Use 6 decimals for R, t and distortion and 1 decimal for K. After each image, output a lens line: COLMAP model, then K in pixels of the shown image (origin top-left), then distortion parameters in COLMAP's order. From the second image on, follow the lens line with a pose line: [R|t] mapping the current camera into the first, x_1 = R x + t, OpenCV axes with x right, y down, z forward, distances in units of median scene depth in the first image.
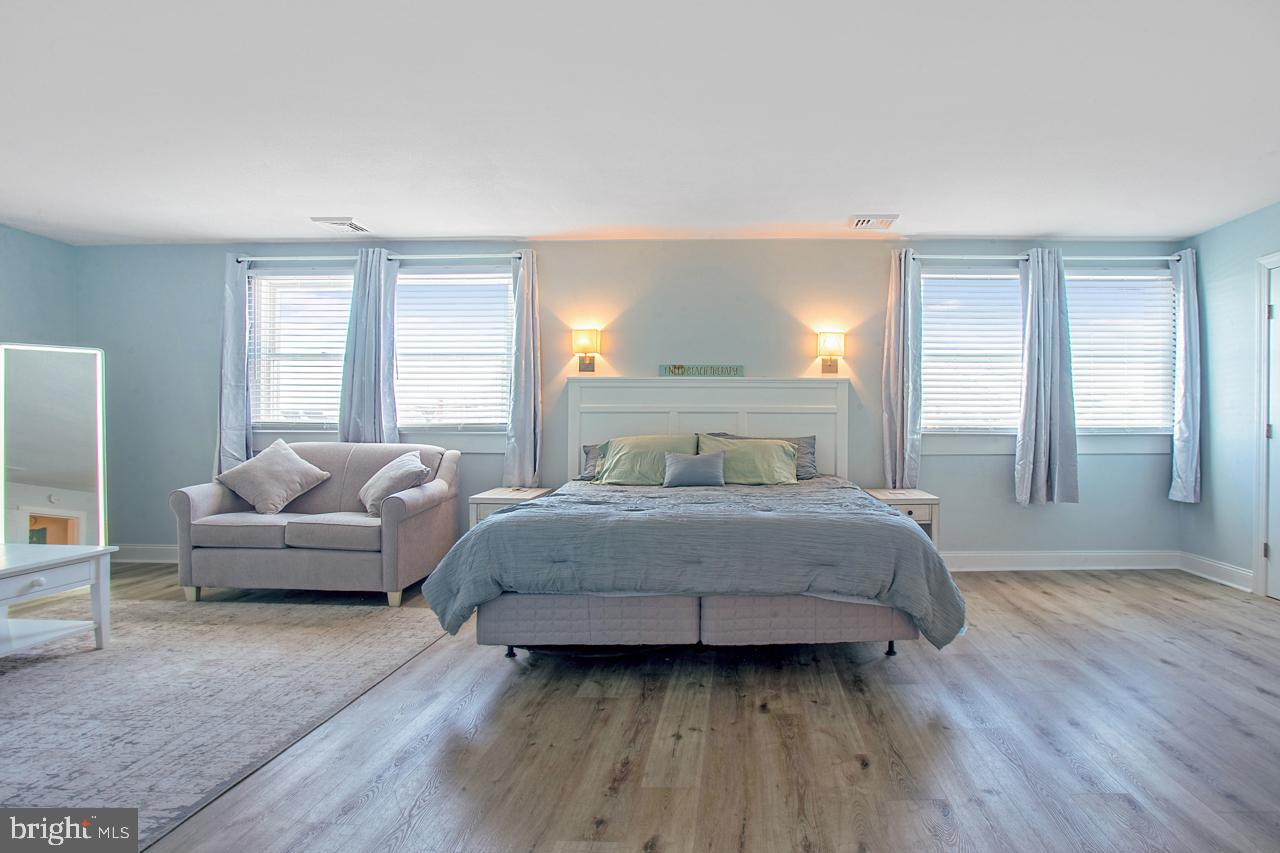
lens RADIAL K [[630.4, 0, 641.9], [0, 630.4, 435.7], [0, 0, 1]] dist [-0.056409, 0.021645]
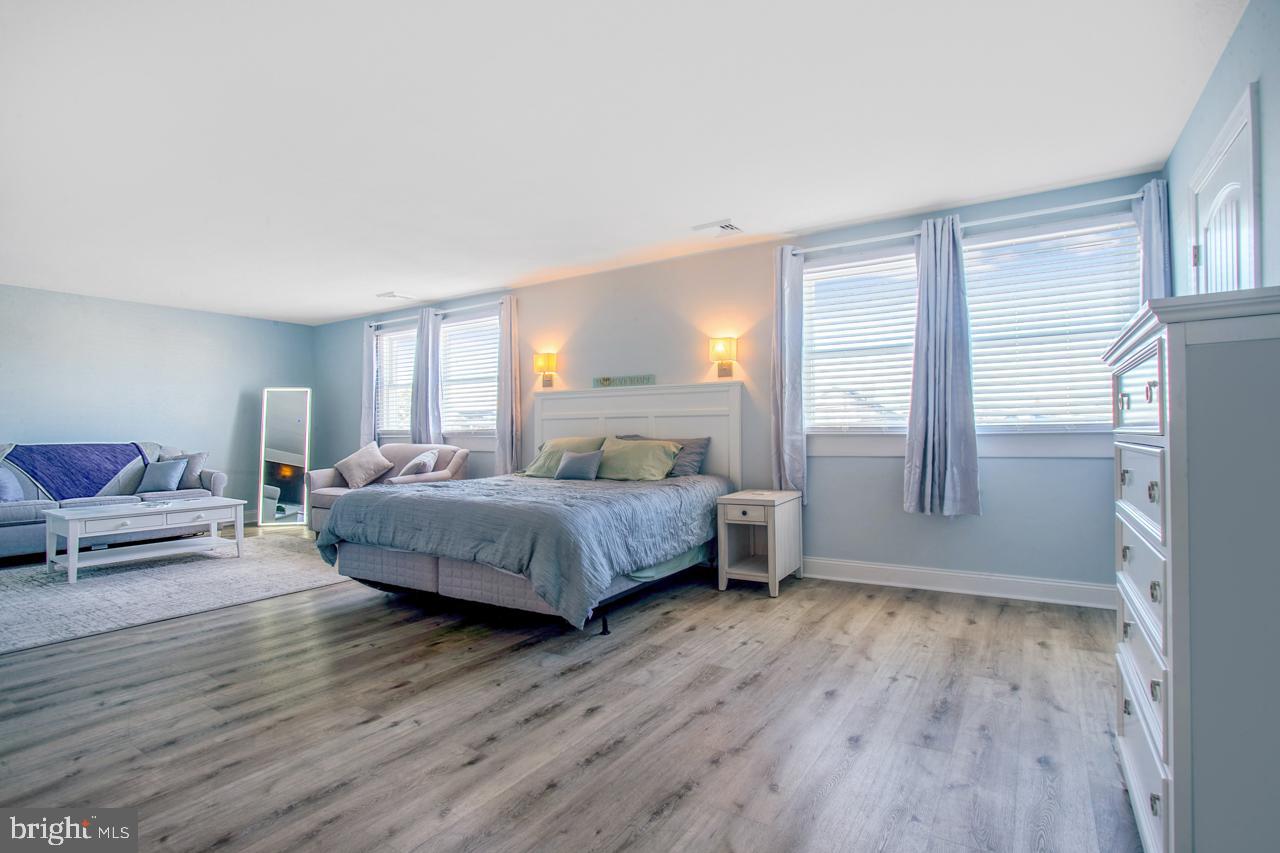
lens RADIAL K [[630.4, 0, 641.9], [0, 630.4, 435.7], [0, 0, 1]] dist [-0.056409, 0.021645]
pose [[0.846542, -0.007572, -0.532268, 0.748553], [0.006847, 0.999971, -0.003336, 0.000406], [0.532278, -0.000820, 0.846569, 0.042559]]
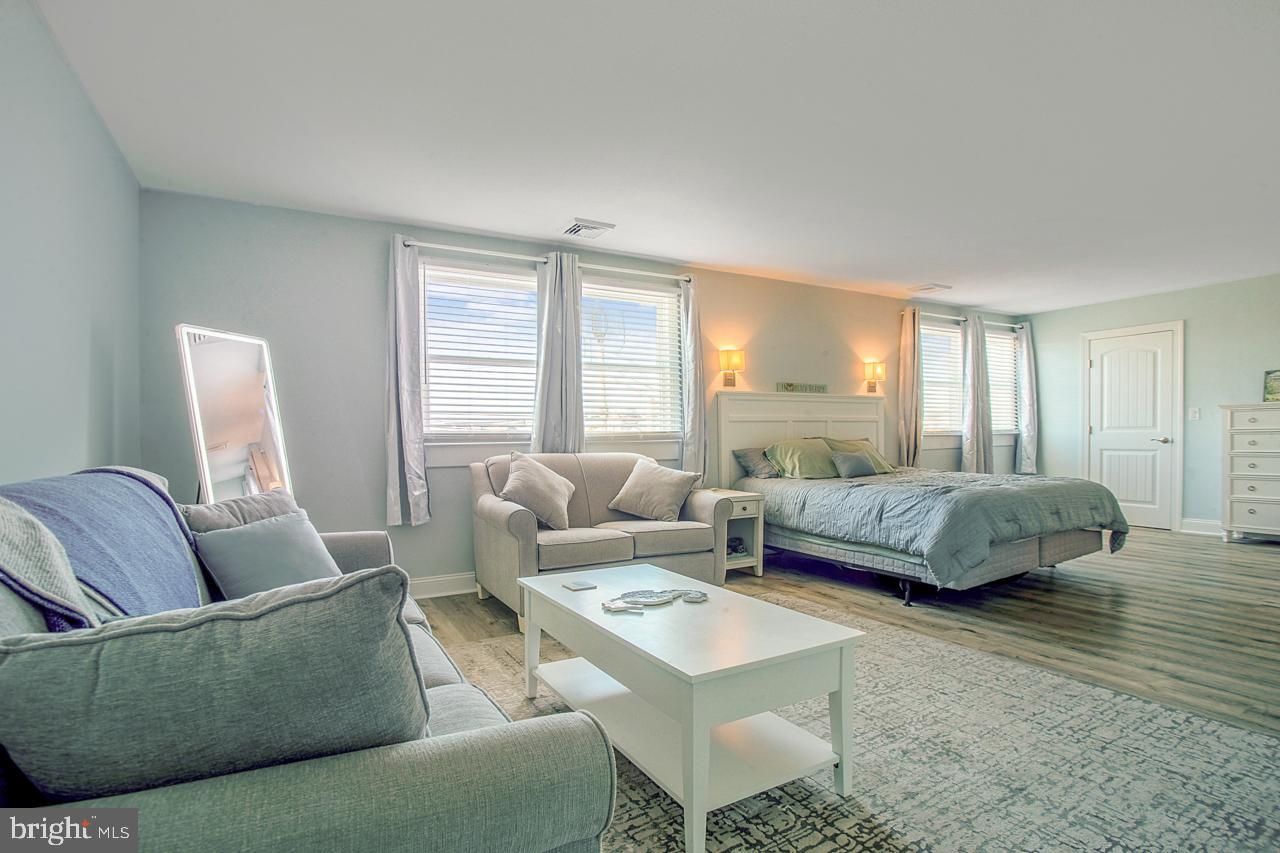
lens RADIAL K [[630.4, 0, 641.9], [0, 630.4, 435.7], [0, 0, 1]] dist [-0.056409, 0.021645]
pose [[0.858231, -0.014662, 0.513054, -0.840187], [0.017444, 0.999848, -0.000606, -0.013195], [-0.512967, 0.009469, 0.858356, 0.090712]]
